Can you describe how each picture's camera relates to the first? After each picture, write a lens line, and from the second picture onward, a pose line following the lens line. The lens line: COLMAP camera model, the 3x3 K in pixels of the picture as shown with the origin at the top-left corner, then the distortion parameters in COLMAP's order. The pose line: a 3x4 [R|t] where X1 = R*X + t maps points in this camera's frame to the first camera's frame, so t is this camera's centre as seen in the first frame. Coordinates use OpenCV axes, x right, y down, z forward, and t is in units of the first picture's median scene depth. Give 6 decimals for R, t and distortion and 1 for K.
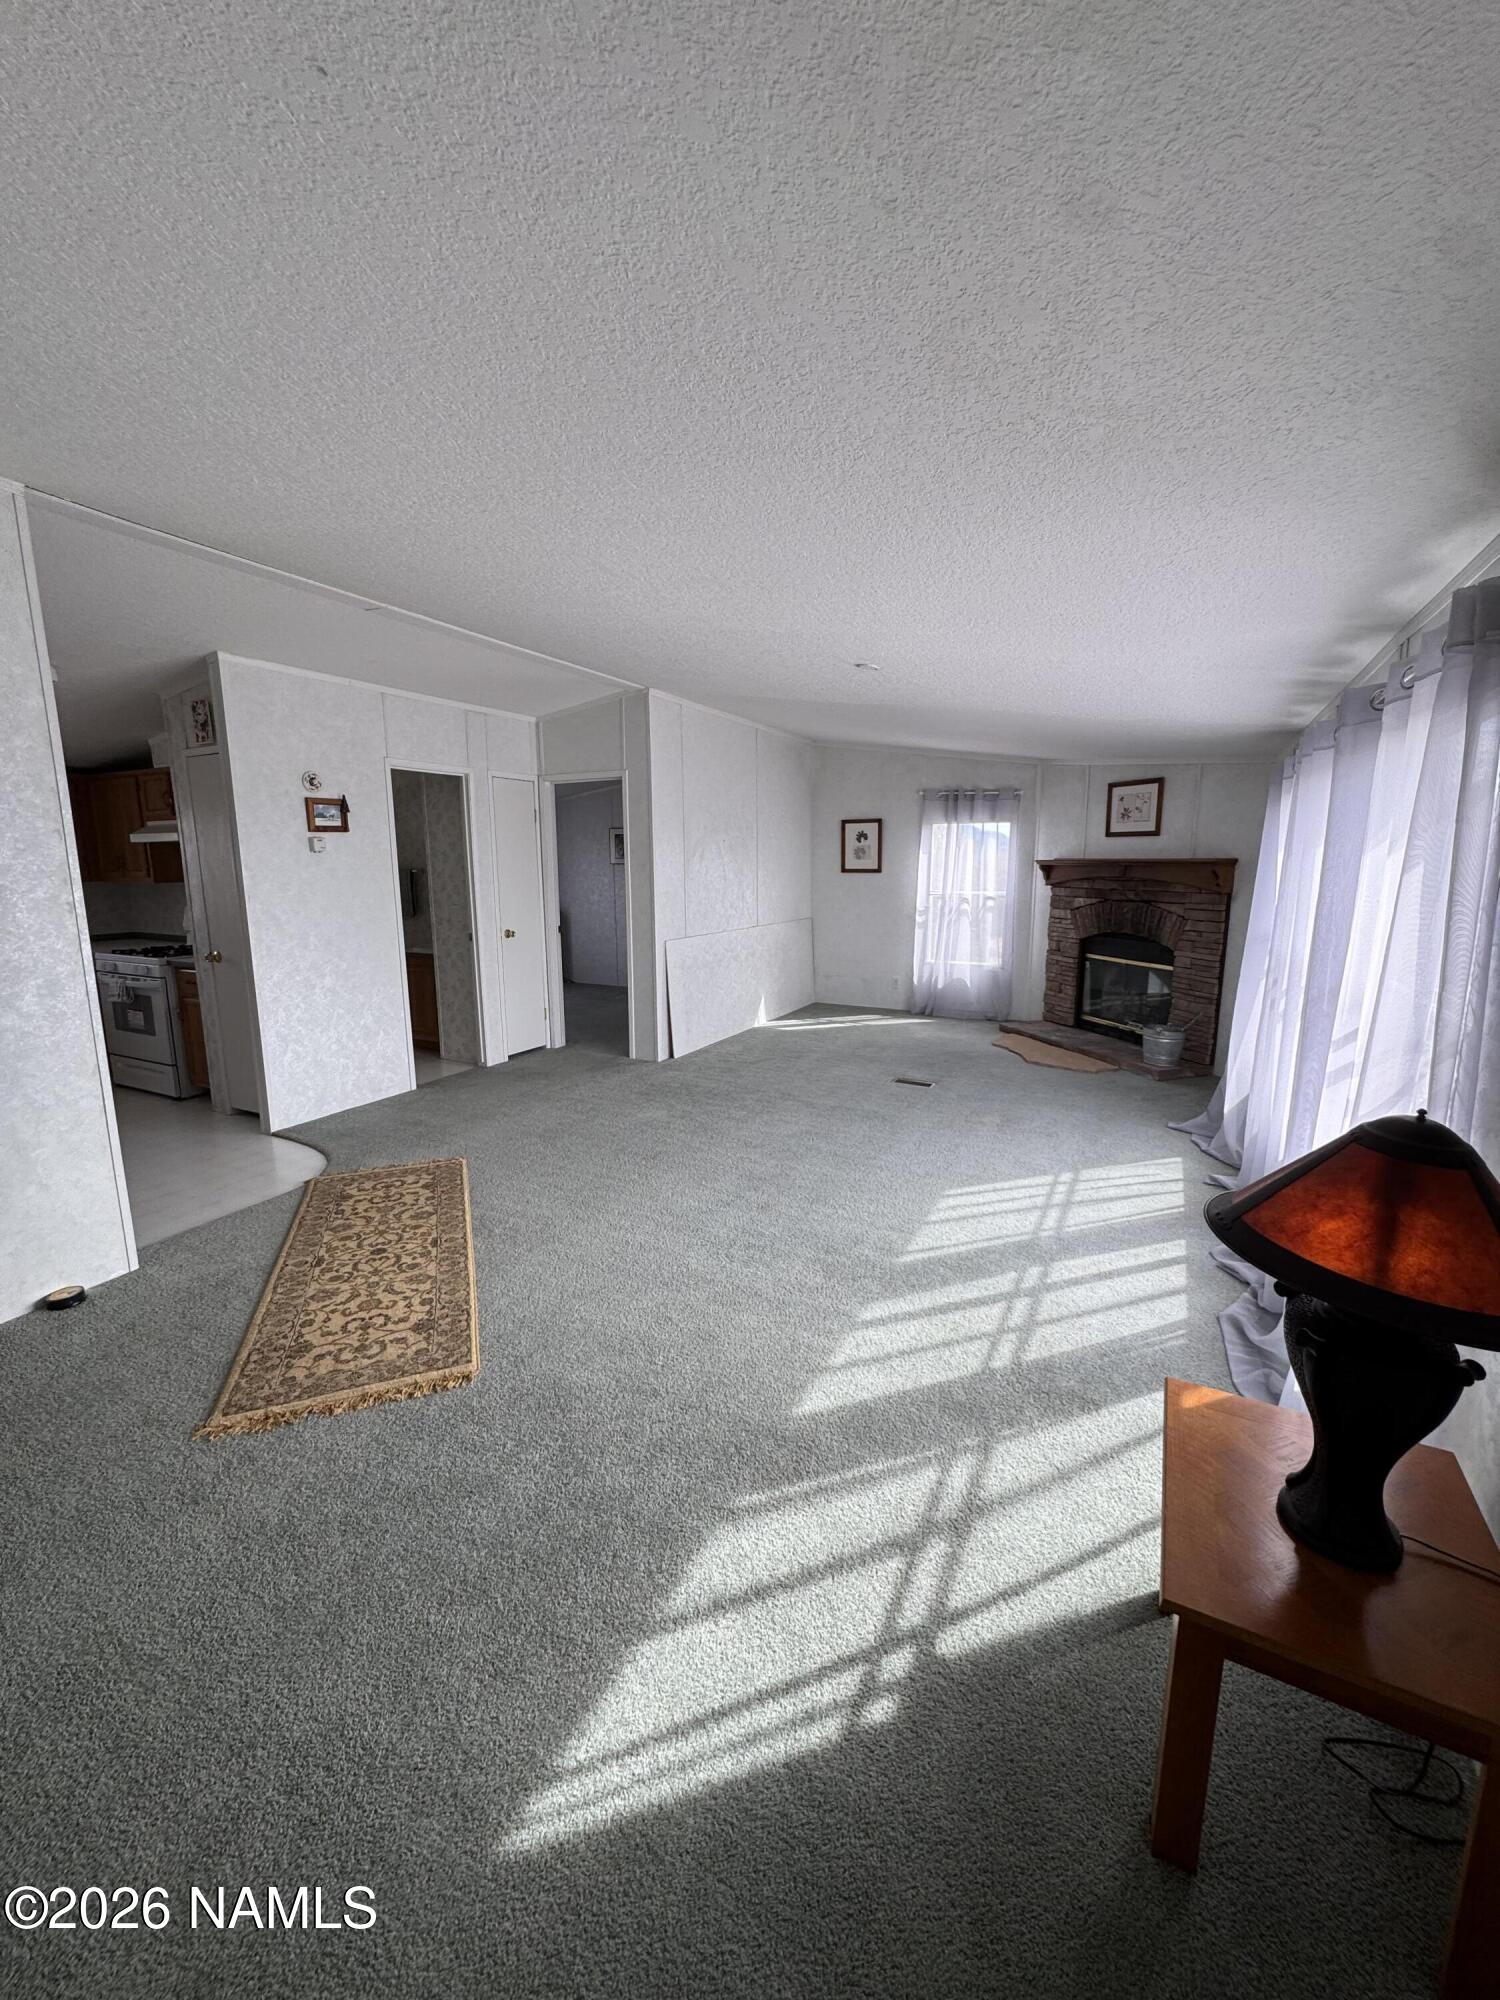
lens RADIAL K [[792.7, 0, 747.3], [0, 792.7, 998.5], [0, 0, 1]] dist [-0.005221, 0.001006]
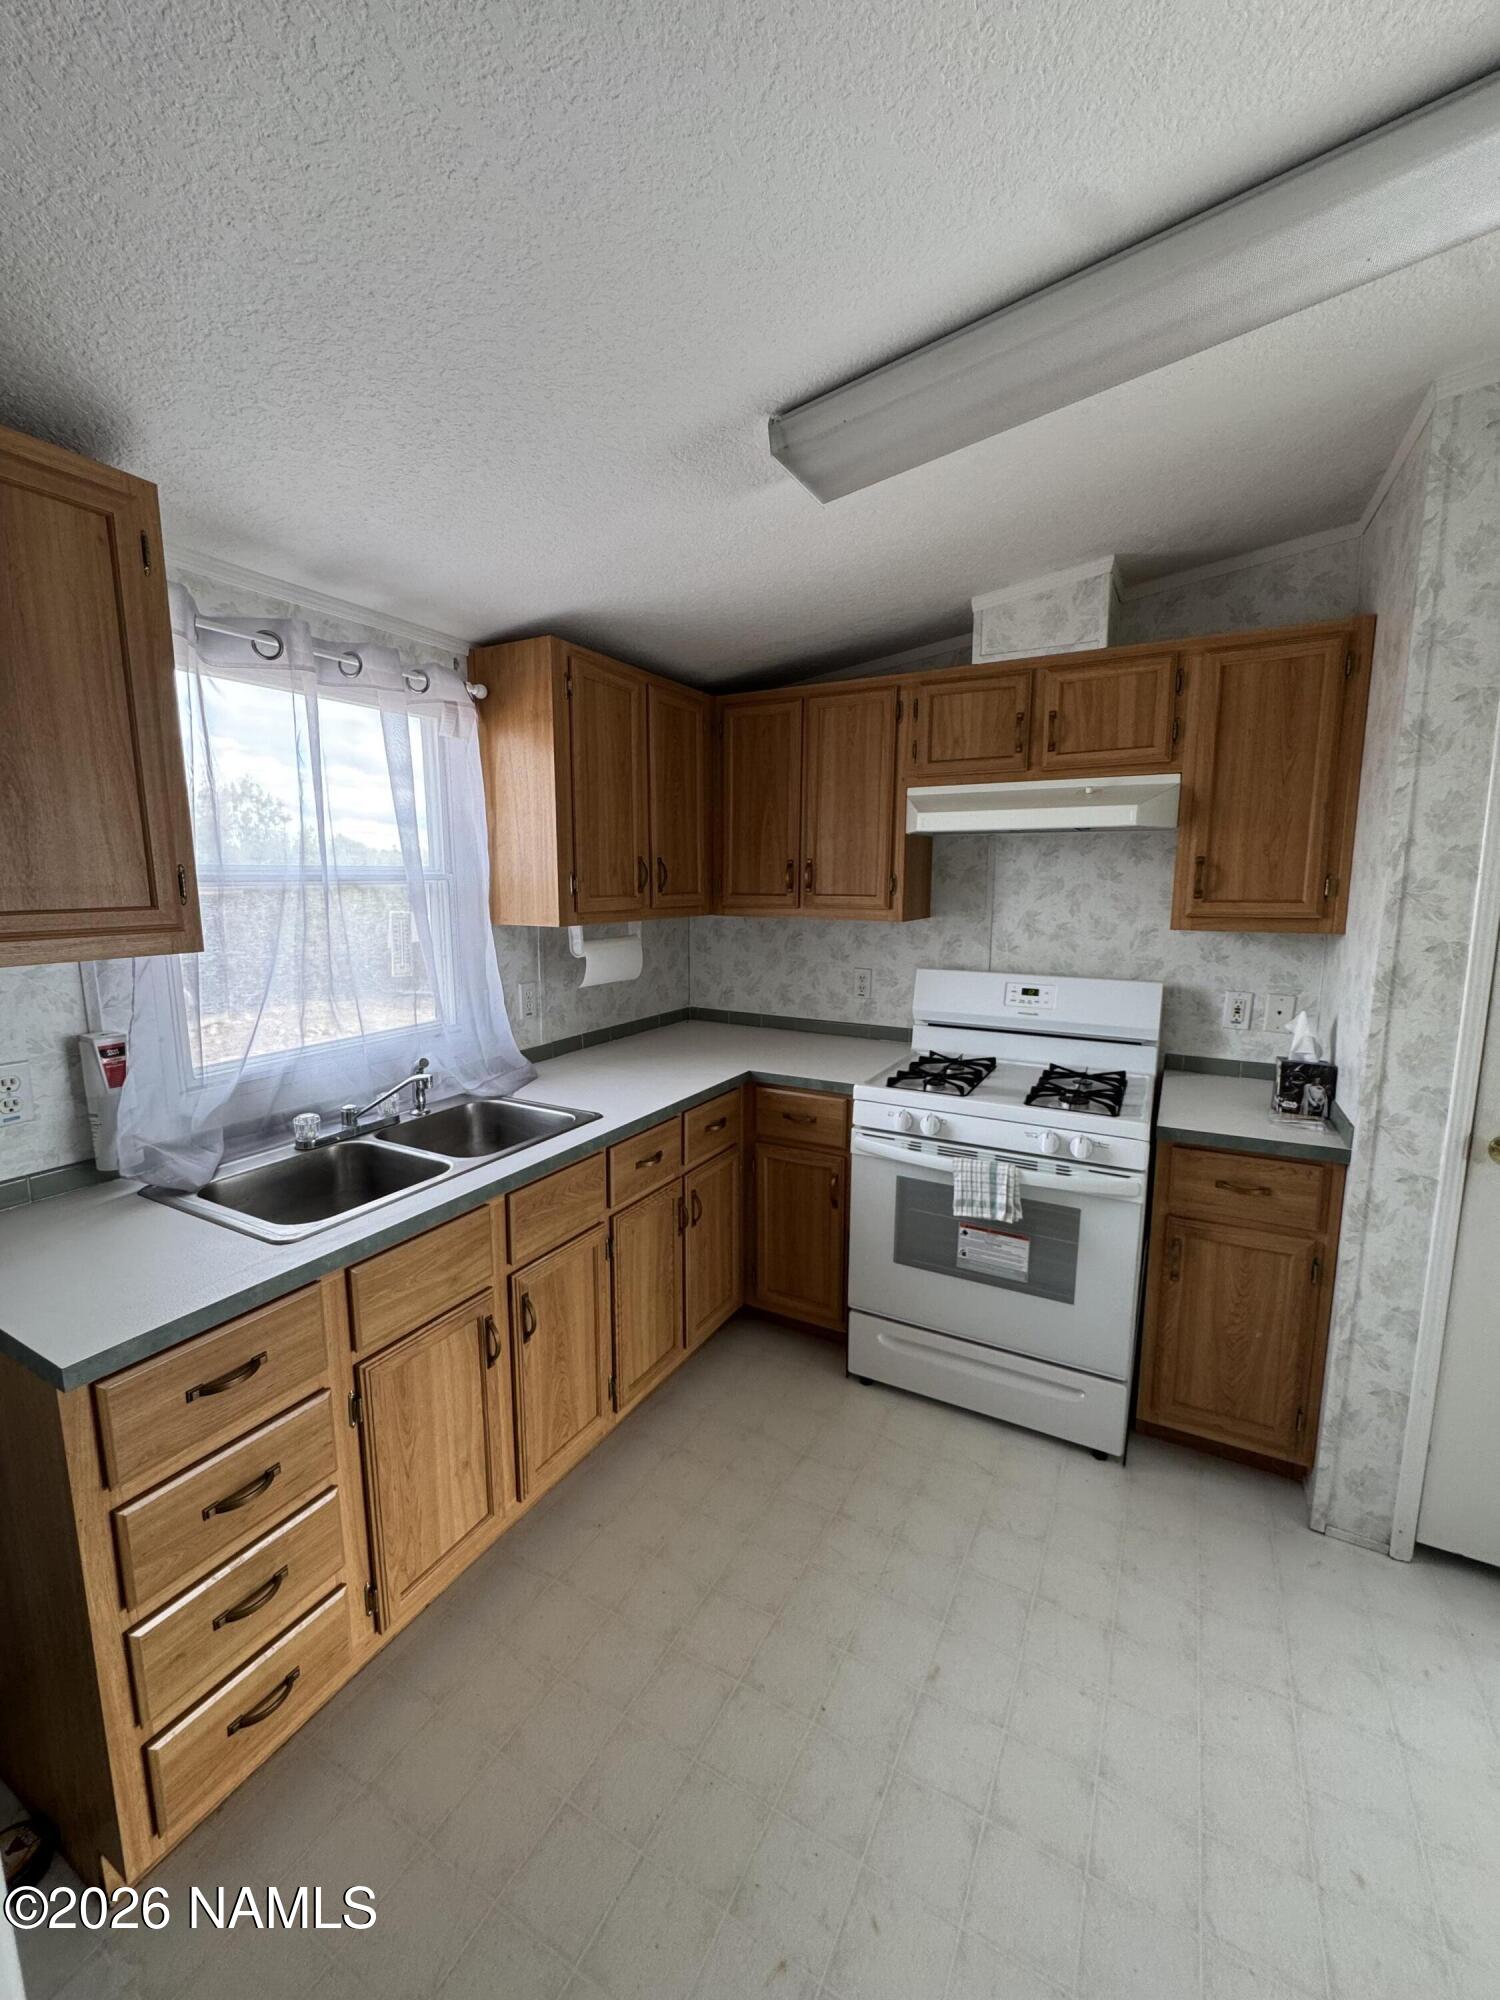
lens RADIAL K [[792.7, 0, 751.6], [0, 792.7, 999.1], [0, 0, 1]] dist [-0.005221, 0.001006]
pose [[0.999703, 0.010928, -0.021774, -0.994736], [-0.011425, 0.999674, -0.022833, -0.107684], [0.021517, 0.023075, 0.999502, 0.645640]]
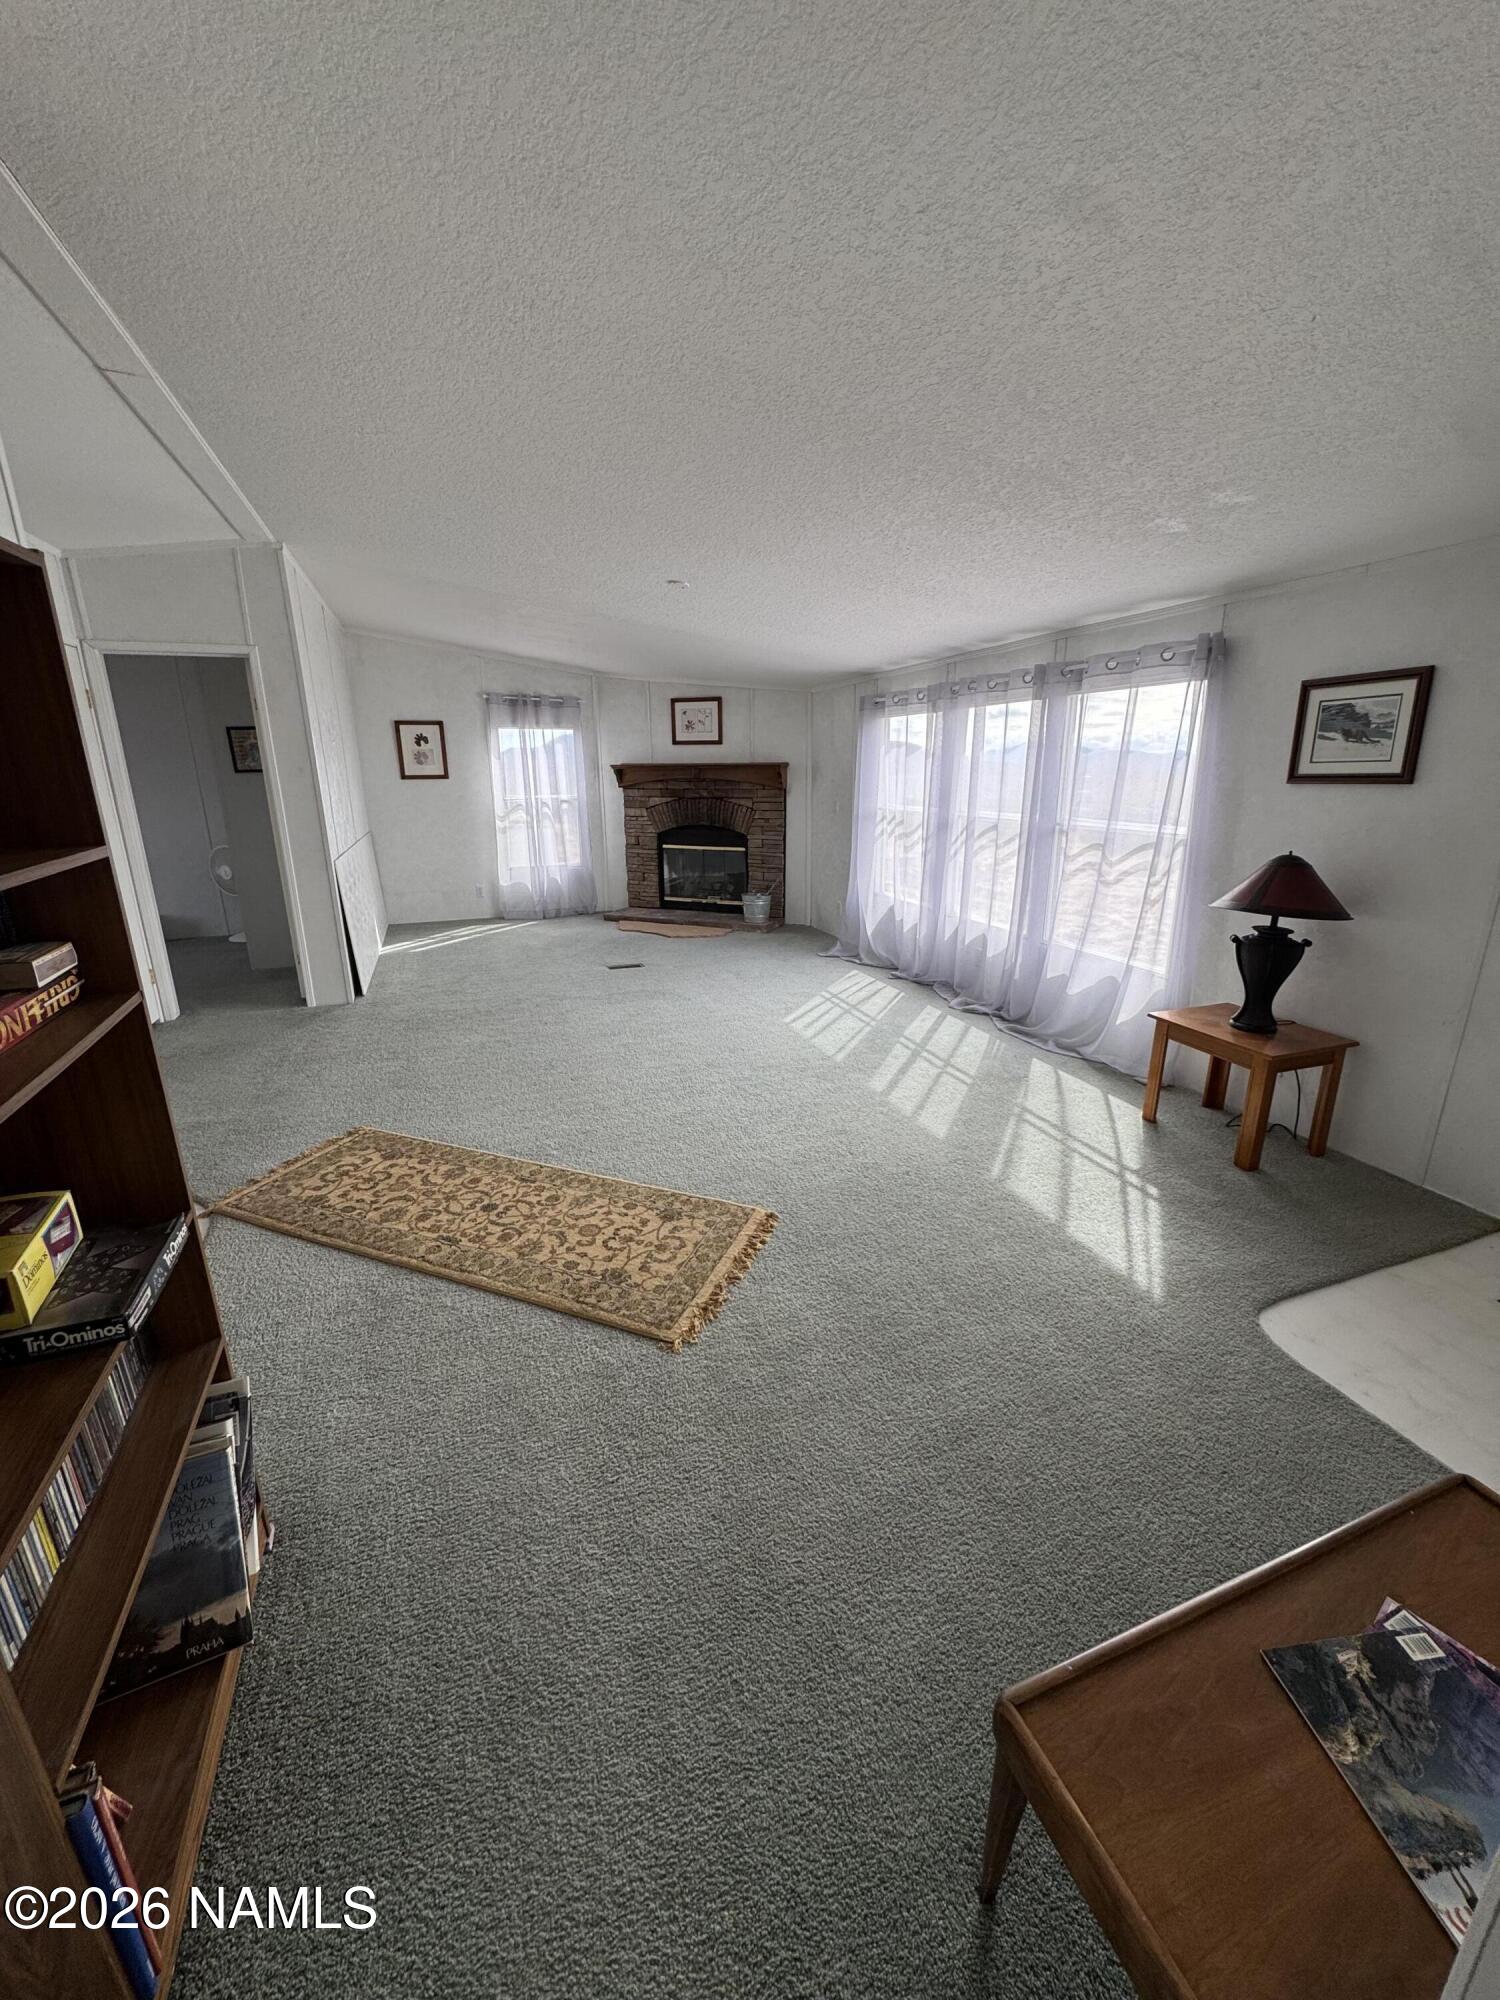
lens RADIAL K [[792.7, 0, 752.3], [0, 792.7, 997.9], [0, 0, 1]] dist [-0.005221, 0.001006]
pose [[0.667645, -0.208532, 0.714678, -0.565475], [0.130236, 0.977881, 0.163666, -0.012575], [-0.733000, -0.016194, 0.680036, 0.118402]]
